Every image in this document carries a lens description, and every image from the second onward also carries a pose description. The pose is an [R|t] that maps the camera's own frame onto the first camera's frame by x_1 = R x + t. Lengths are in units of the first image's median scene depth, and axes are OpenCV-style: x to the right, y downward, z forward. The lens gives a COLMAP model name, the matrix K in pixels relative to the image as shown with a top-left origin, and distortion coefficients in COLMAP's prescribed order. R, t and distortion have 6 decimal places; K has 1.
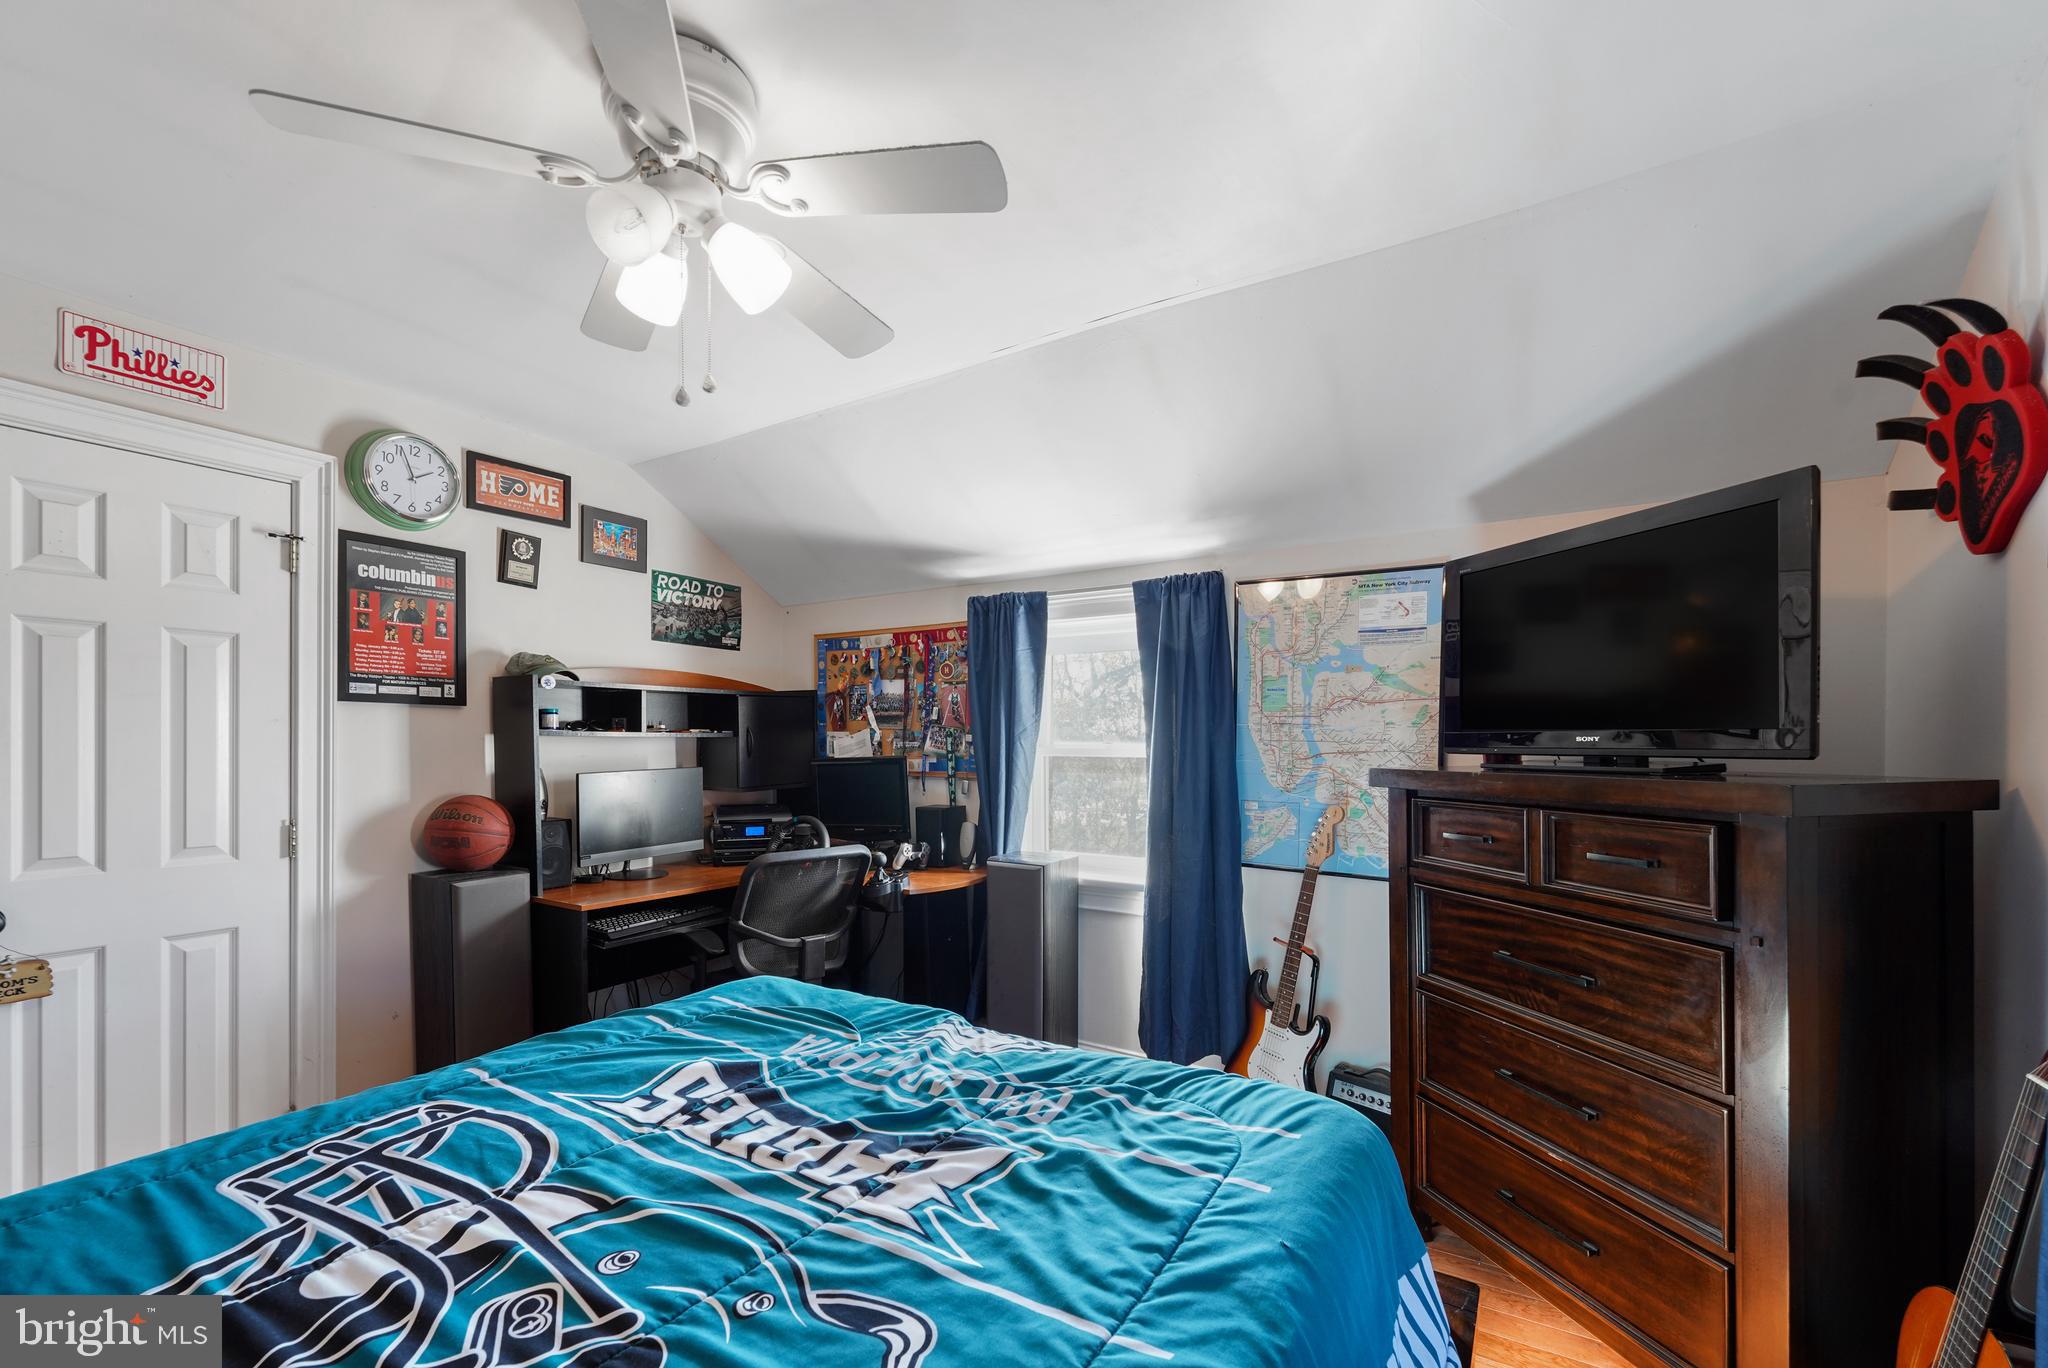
lens RADIAL K [[843.1, 0, 1019.0], [0, 843.1, 747.8], [0, 0, 1]] dist [-0.000220, 0.000043]
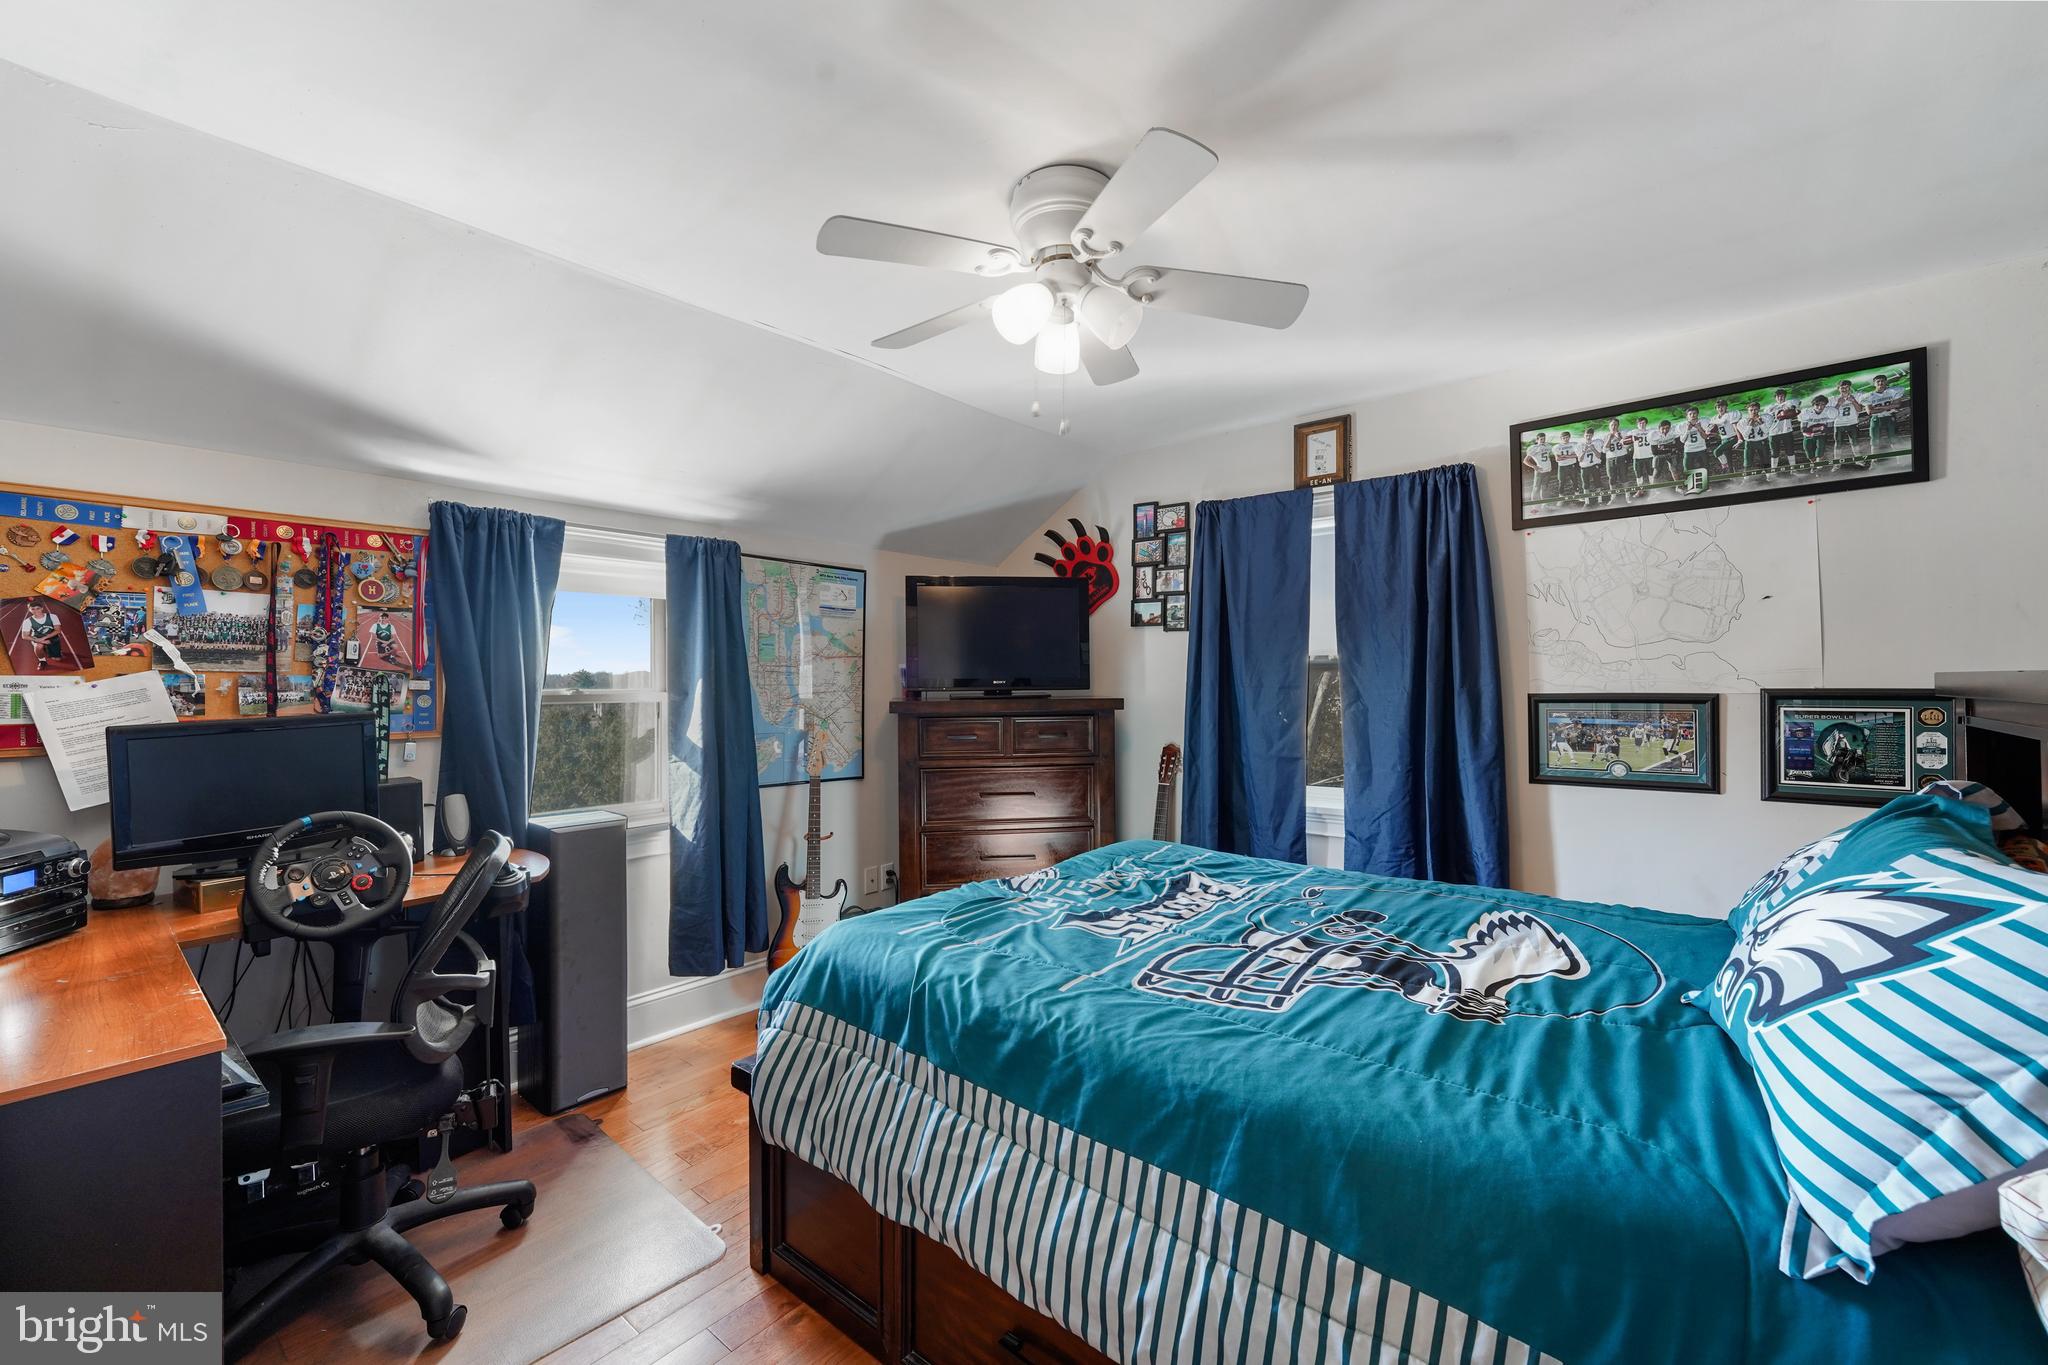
lens RADIAL K [[833.6, 0, 1007.7], [0, 833.6, 686.3], [0, 0, 1]] dist [-0.000583, -0.000031]
pose [[0.140064, -0.008785, 0.990103, -0.928246], [0.016333, 0.999845, 0.006561, -0.009271], [-0.990008, 0.015253, 0.140186, 0.492222]]
